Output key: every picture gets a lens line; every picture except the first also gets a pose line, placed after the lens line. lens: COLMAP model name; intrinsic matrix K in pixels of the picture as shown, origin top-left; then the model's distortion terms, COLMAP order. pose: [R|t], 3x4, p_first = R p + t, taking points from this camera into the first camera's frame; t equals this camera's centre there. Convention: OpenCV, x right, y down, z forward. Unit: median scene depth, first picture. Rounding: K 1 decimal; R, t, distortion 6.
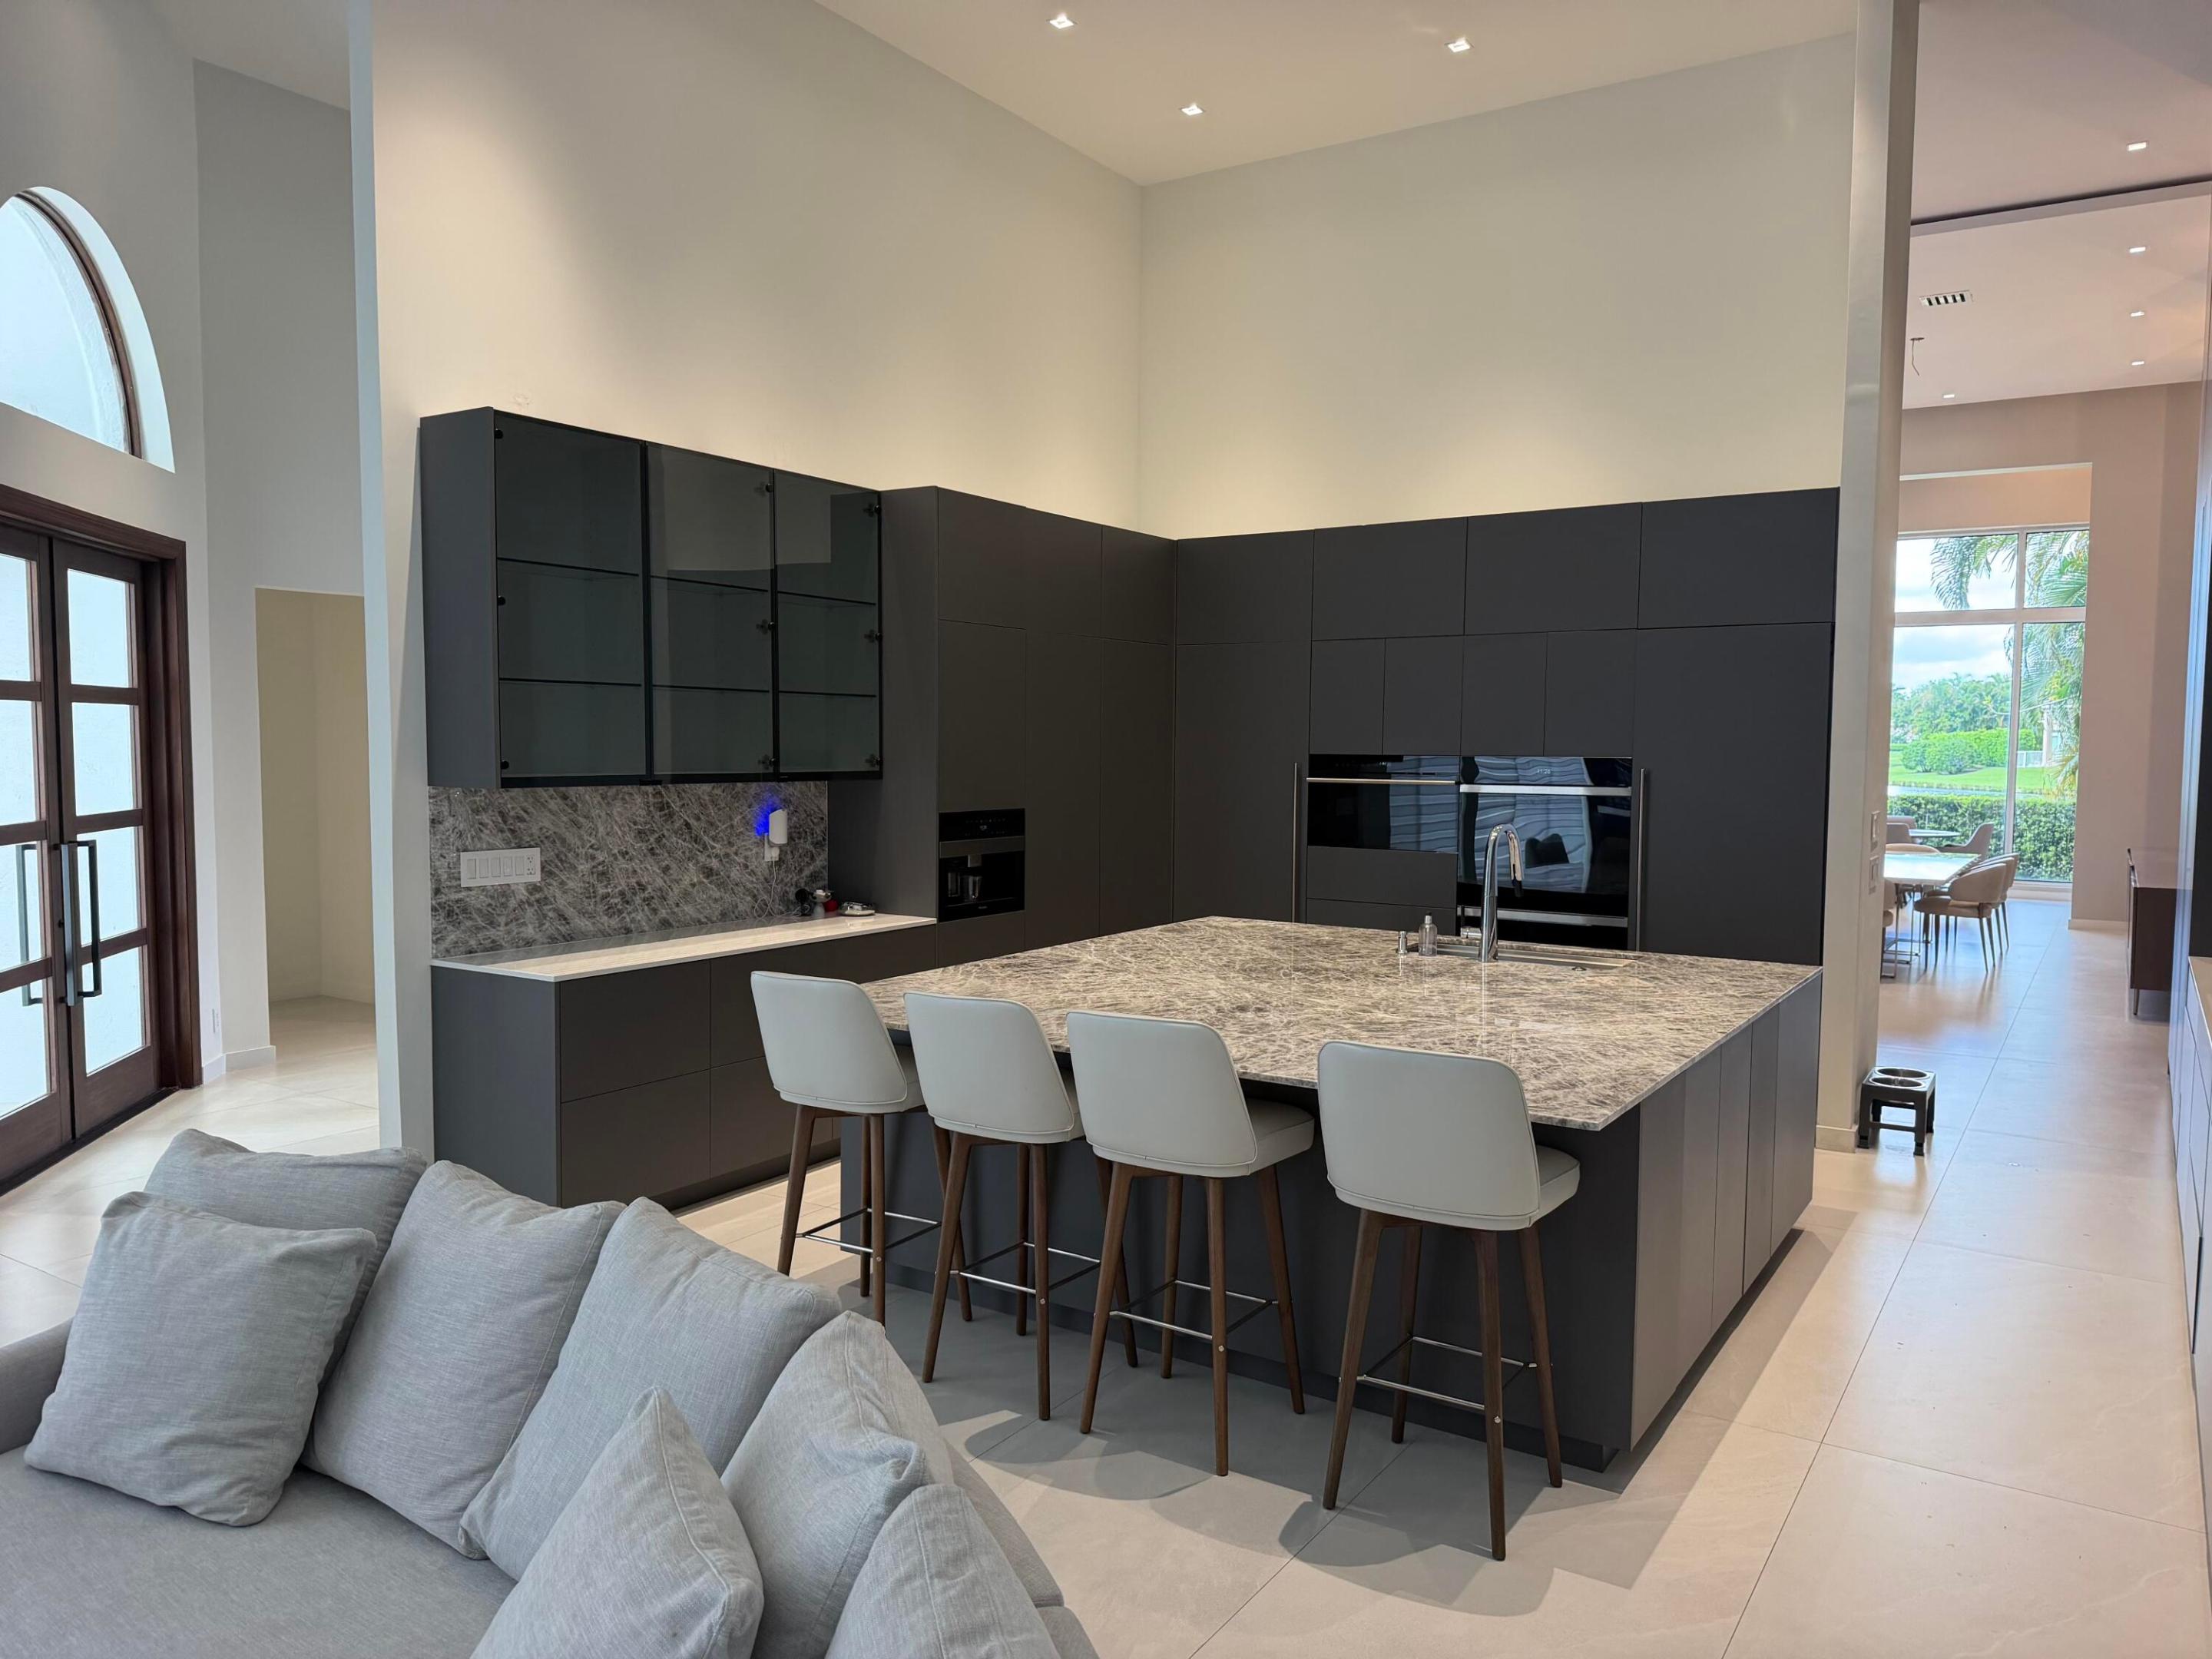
lens RADIAL K [[1581.6, 0, 1106.0], [0, 1581.6, 829.5], [0, 0, 1]] dist [0.001573, -0.000784]
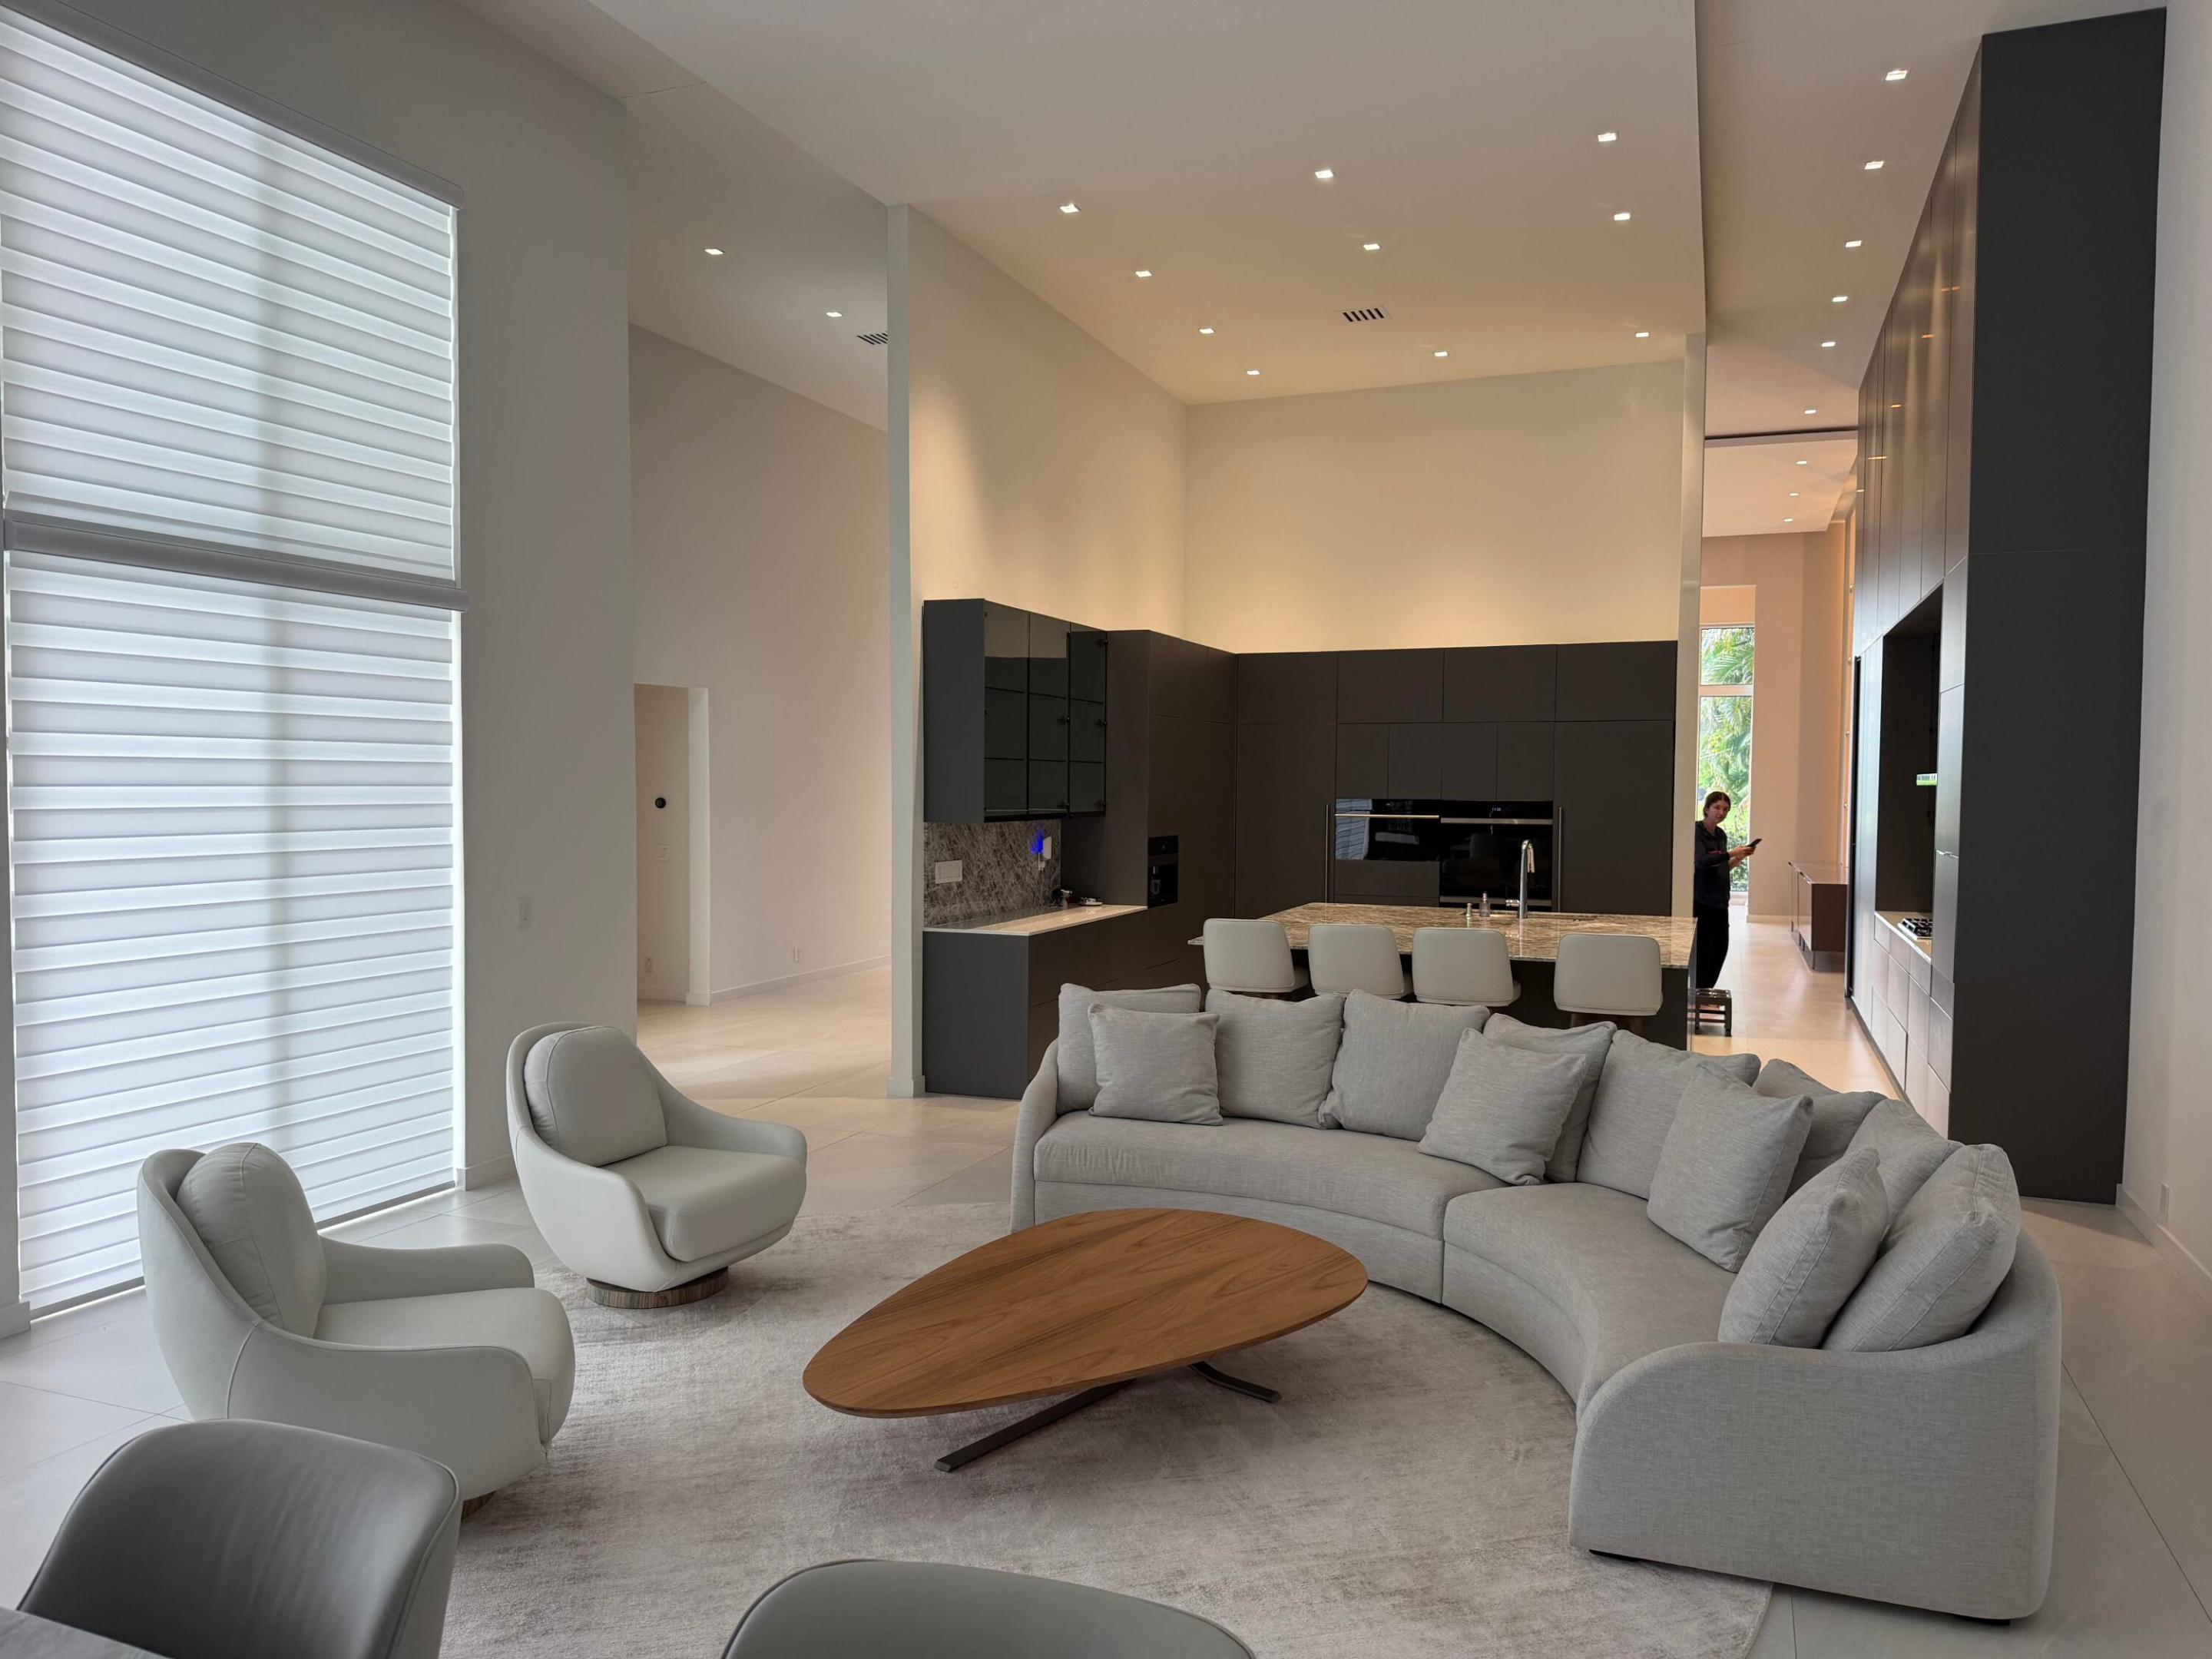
lens RADIAL K [[1533.4, 0, 1106.0], [0, 1533.4, 829.5], [0, 0, 1]] dist [0.001997, -0.000483]
pose [[0.982935, -0.006875, 0.183822, -0.423547], [0.011328, 0.999667, -0.023185, 0.015545], [-0.183602, 0.024872, 0.982686, -0.474094]]
